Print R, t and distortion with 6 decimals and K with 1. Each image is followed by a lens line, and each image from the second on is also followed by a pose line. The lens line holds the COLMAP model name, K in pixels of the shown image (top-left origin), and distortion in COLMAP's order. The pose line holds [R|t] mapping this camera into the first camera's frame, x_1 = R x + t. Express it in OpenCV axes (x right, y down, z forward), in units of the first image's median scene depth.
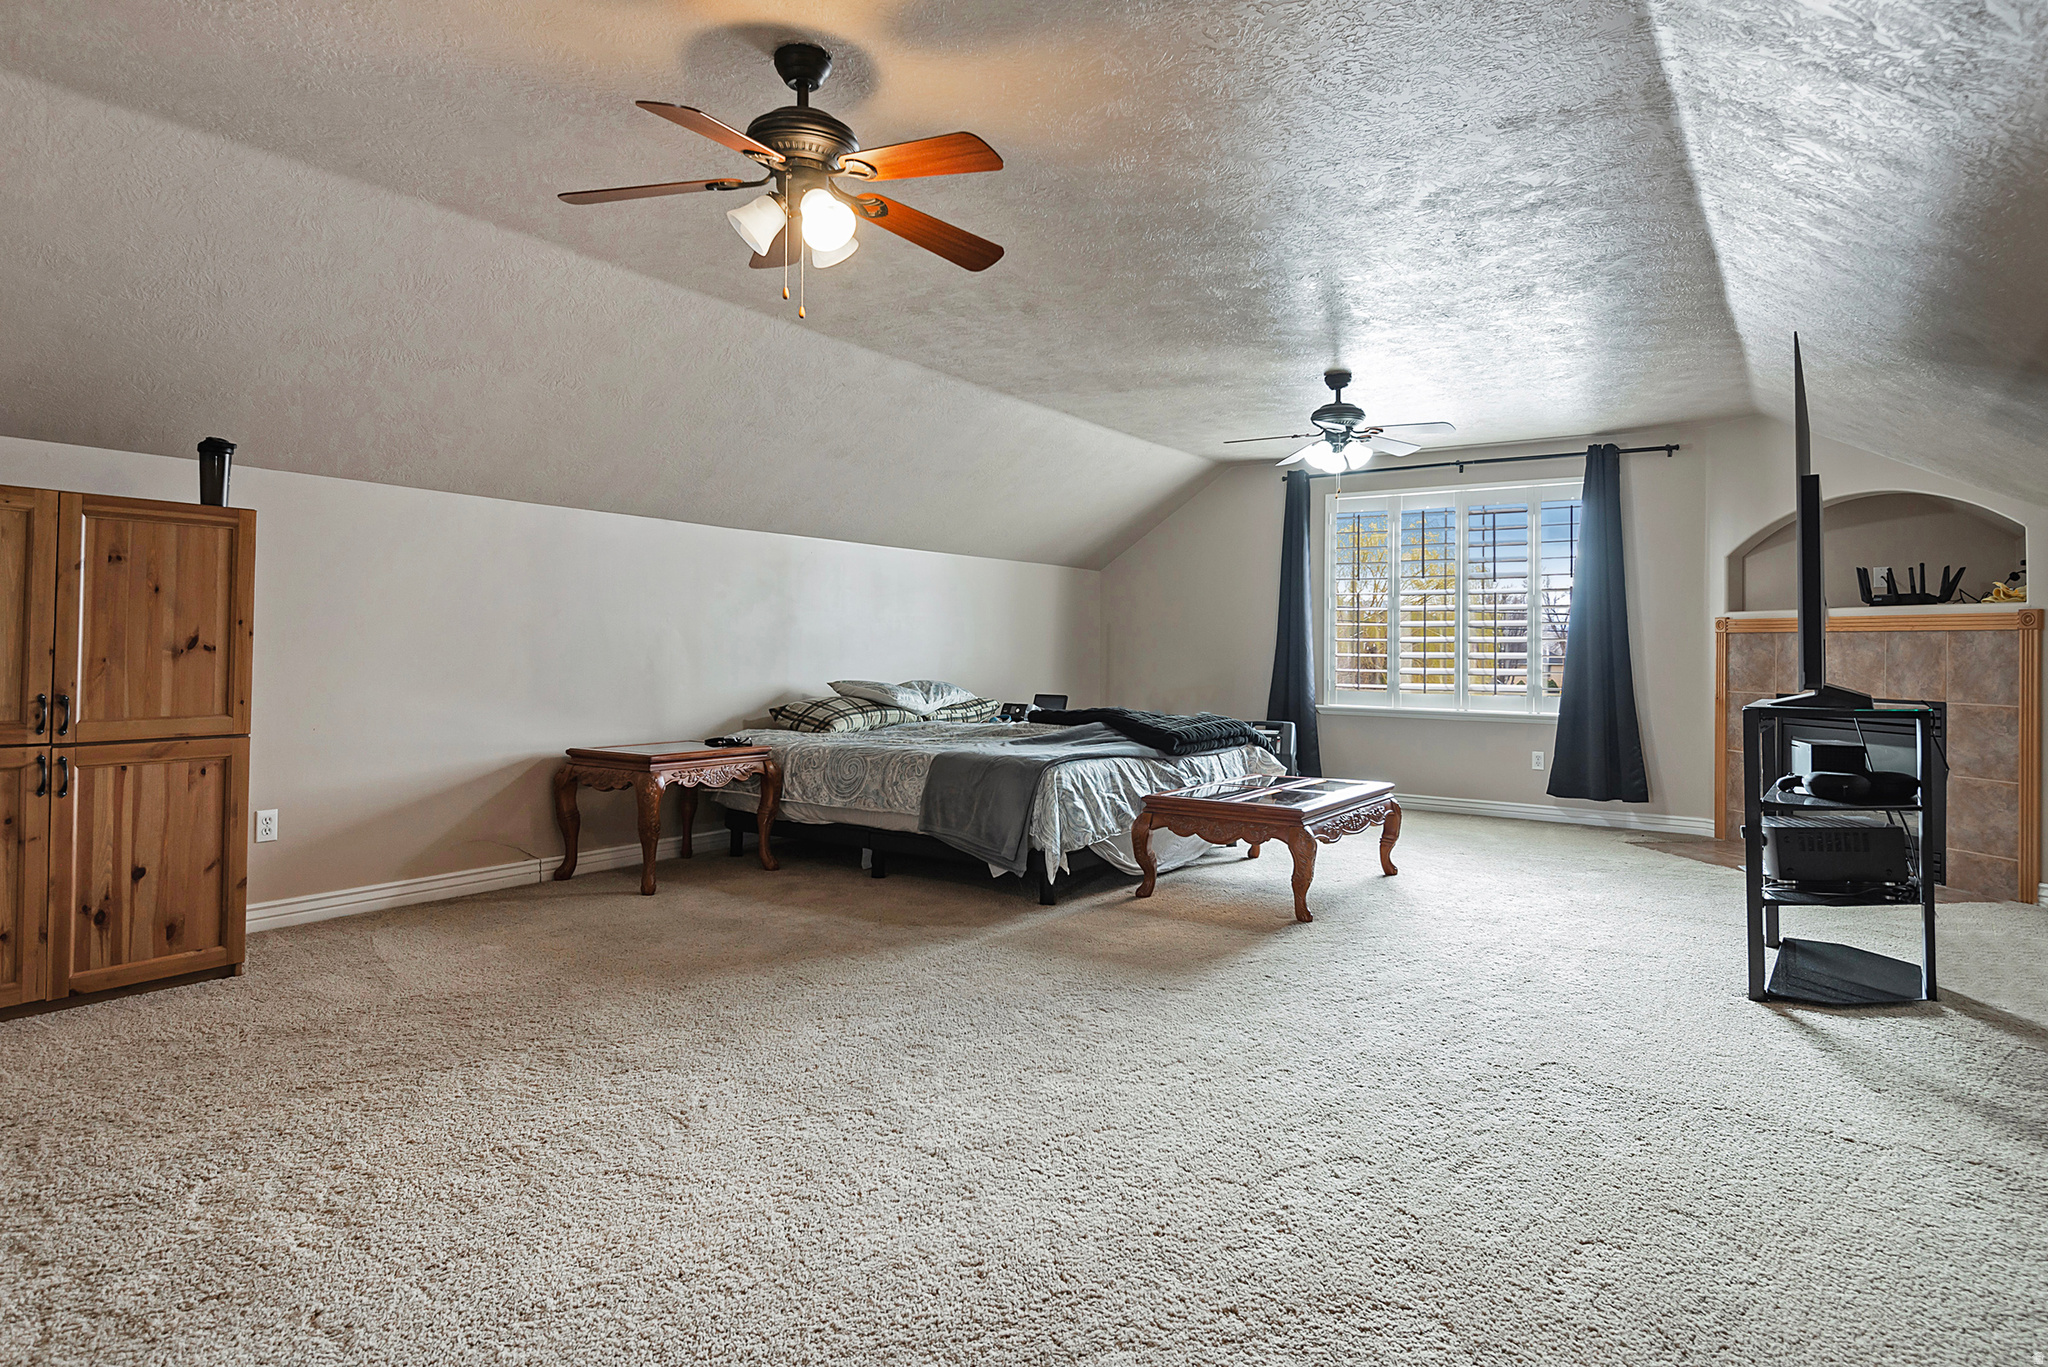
lens RADIAL K [[1192.2, 0, 1022.3], [0, 1192.2, 635.7], [0, 0, 1]] dist [0.001331, -0.000412]
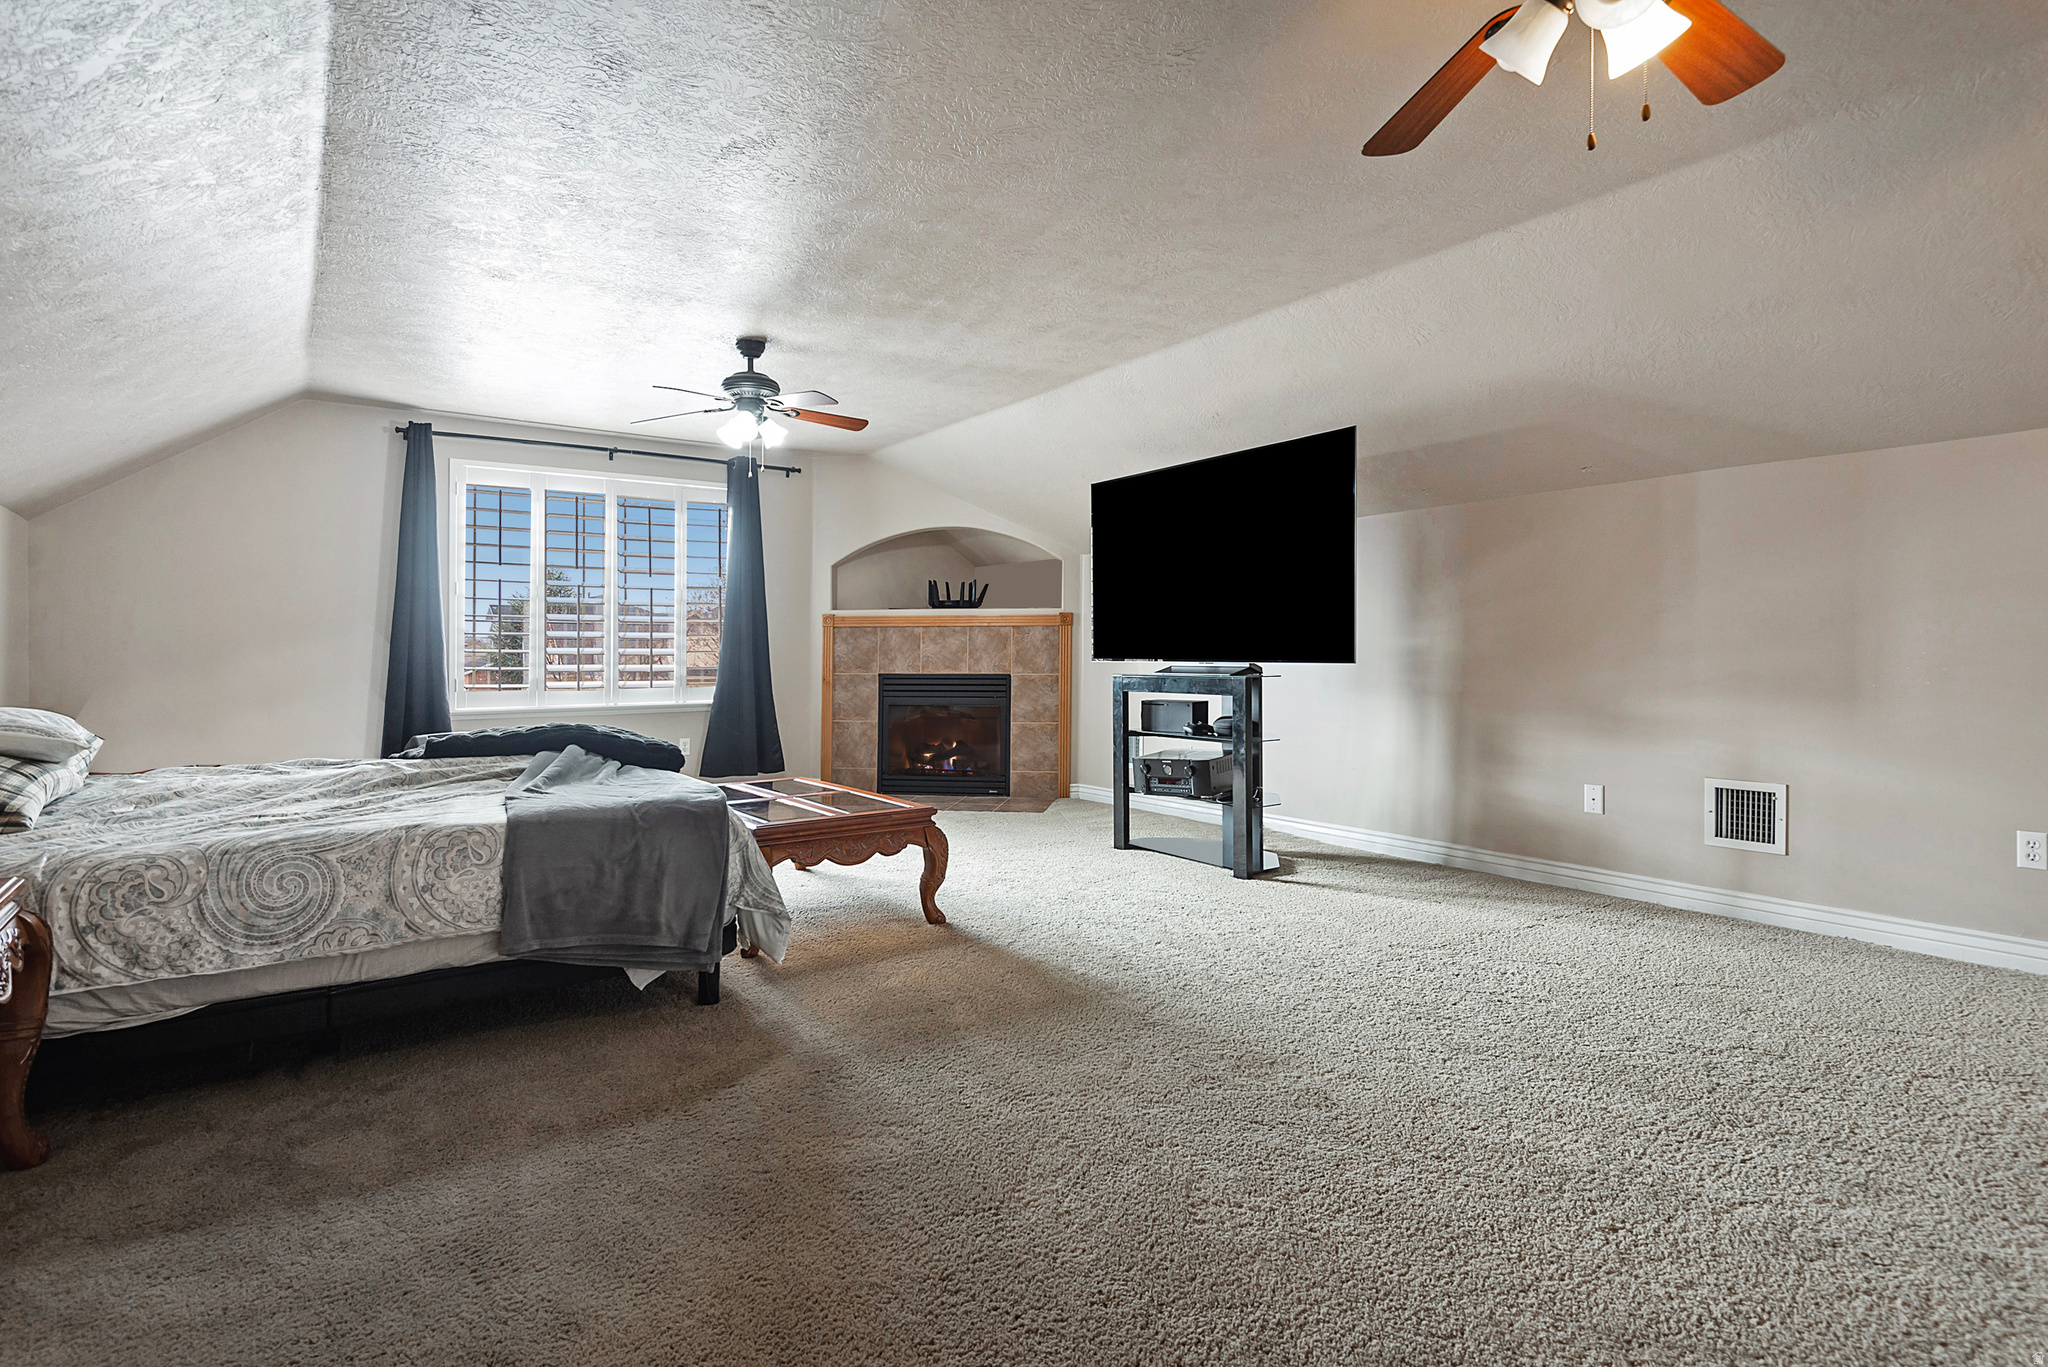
lens RADIAL K [[1022.5, 0, 1024.0], [0, 1022.5, 683.5], [0, 0, 1]] dist [-0.001663, -0.000661]
pose [[0.347030, -0.044154, 0.936814, -0.418526], [-0.001194, 0.998870, 0.047521, 0.006834], [-0.937853, -0.017610, 0.346585, 0.541381]]
